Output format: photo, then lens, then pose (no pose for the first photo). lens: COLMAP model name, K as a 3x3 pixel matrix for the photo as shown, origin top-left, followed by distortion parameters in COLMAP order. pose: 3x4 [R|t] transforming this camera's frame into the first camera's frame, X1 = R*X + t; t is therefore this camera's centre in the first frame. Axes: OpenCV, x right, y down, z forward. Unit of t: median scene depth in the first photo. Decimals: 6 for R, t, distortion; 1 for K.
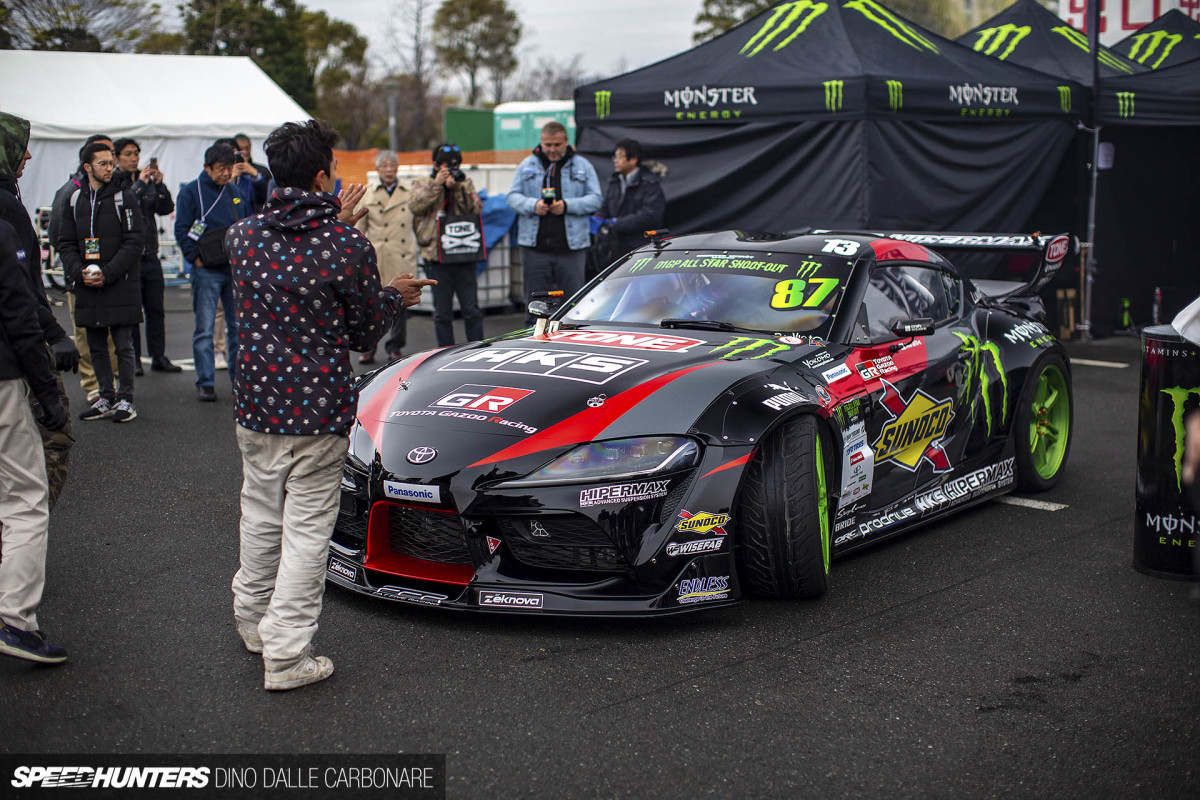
lens RADIAL K [[1749.3, 0, 600.0], [0, 1749.3, 400.0], [0, 0, 1]] dist [-0.155293, 0.002640]
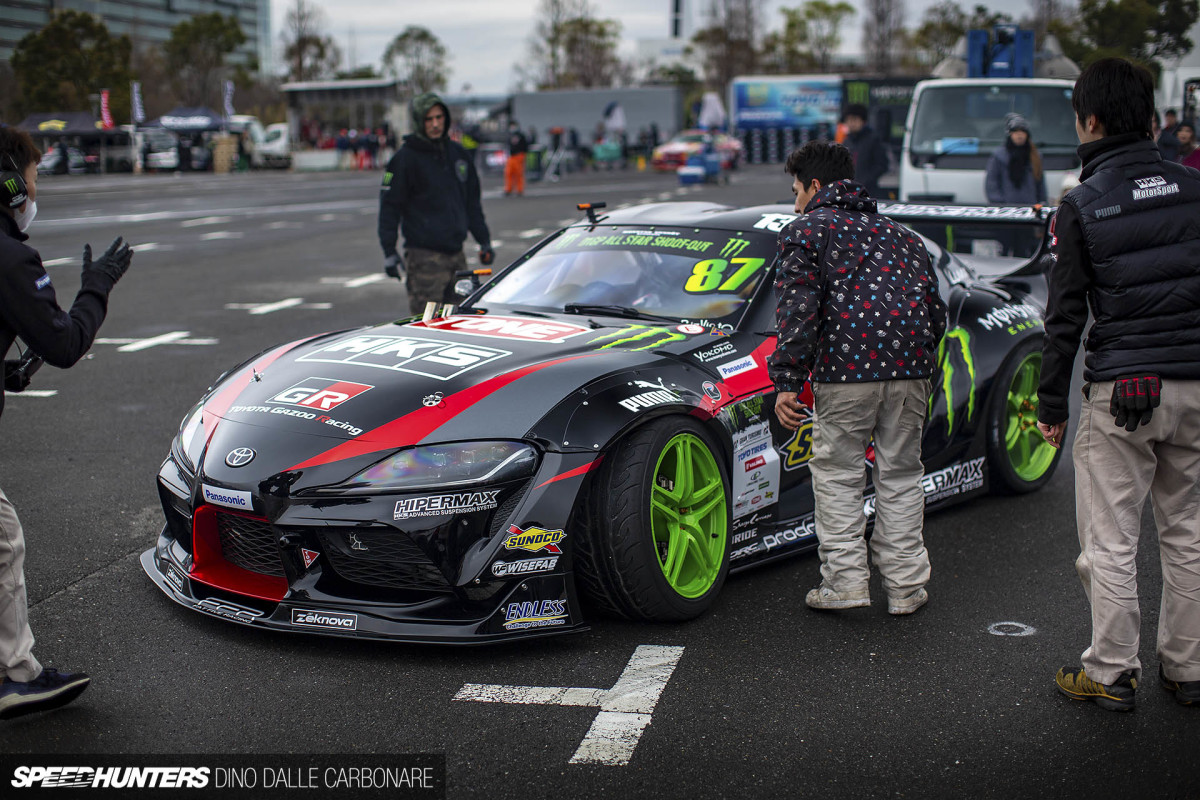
lens RADIAL K [[1749.3, 0, 600.0], [0, 1749.3, 400.0], [0, 0, 1]] dist [-0.155293, 0.002640]
pose [[0.994167, 0.011261, -0.107261, 0.164638], [-0.008733, 0.999674, 0.024008, -0.019553], [0.107496, -0.022931, 0.993941, 0.108810]]
